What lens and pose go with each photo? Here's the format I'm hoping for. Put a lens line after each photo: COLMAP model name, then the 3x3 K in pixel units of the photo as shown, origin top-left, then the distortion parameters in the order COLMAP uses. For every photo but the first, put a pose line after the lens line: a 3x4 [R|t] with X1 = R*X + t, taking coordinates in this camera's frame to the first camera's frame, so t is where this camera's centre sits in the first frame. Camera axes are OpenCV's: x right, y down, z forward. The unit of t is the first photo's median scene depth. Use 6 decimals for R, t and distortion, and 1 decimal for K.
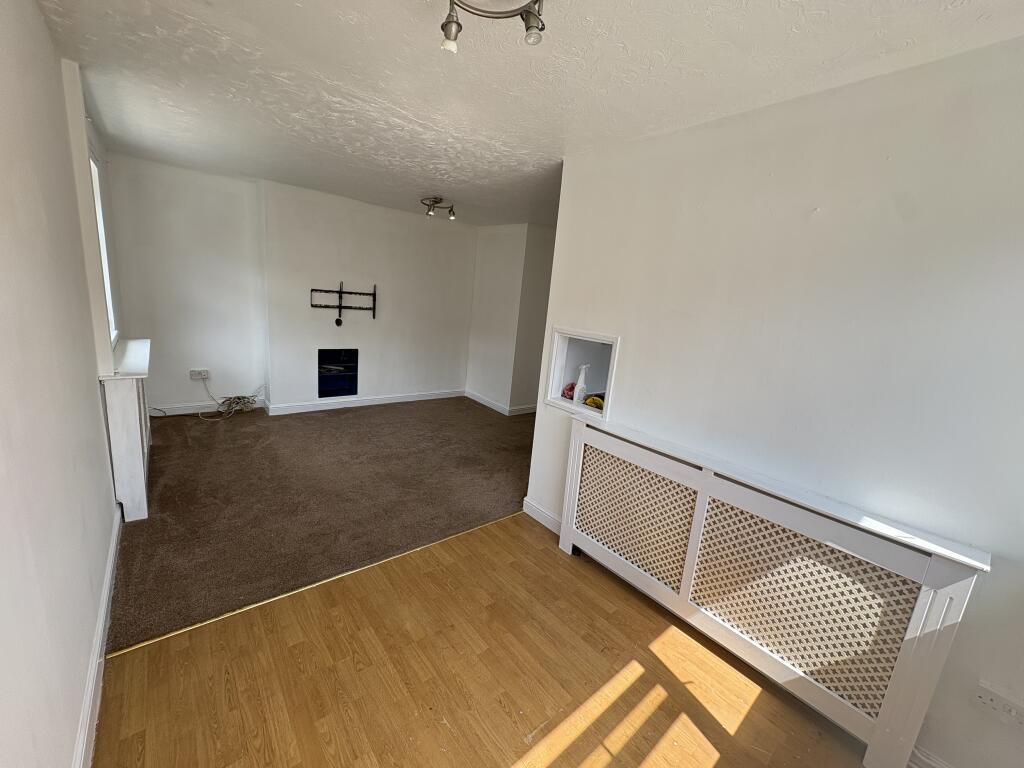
lens RADIAL K [[406.6, 0, 512.0], [0, 406.6, 384.0], [0, 0, 1]] dist [0.001331, 0.000318]
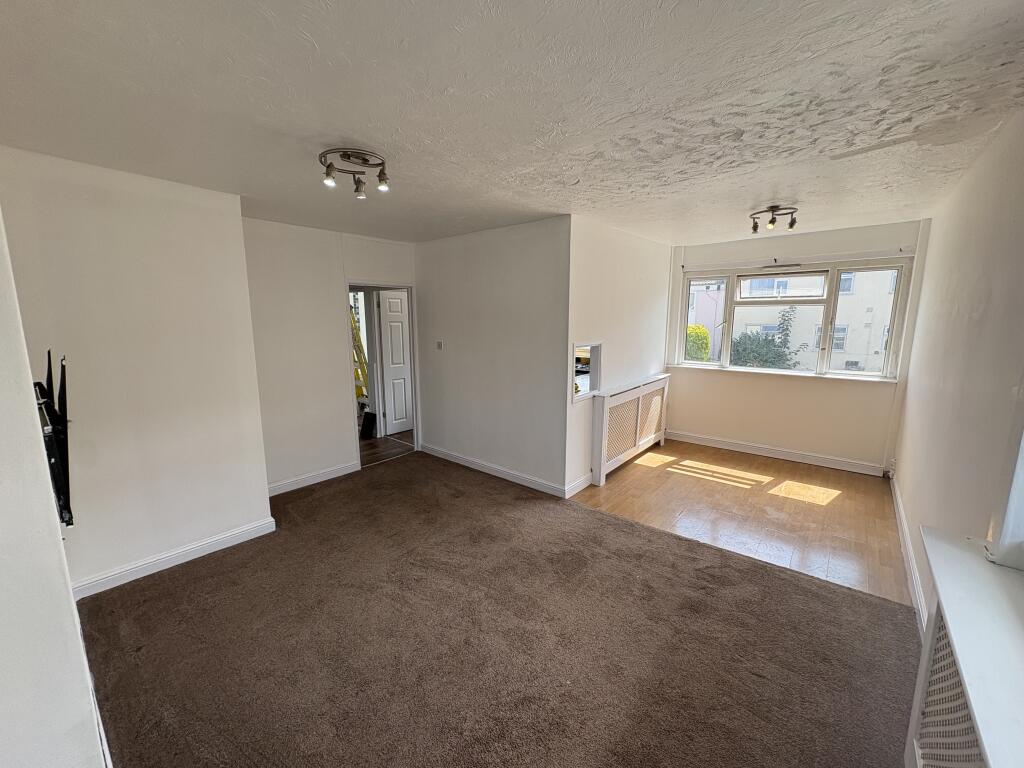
lens RADIAL K [[406.6, 0, 512.0], [0, 406.6, 384.0], [0, 0, 1]] dist [0.001331, 0.000318]
pose [[-0.176419, -0.253117, 0.951214, -0.838966], [0.196897, 0.937765, 0.286056, -0.318901], [-0.964421, 0.237757, -0.115602, 1.025264]]
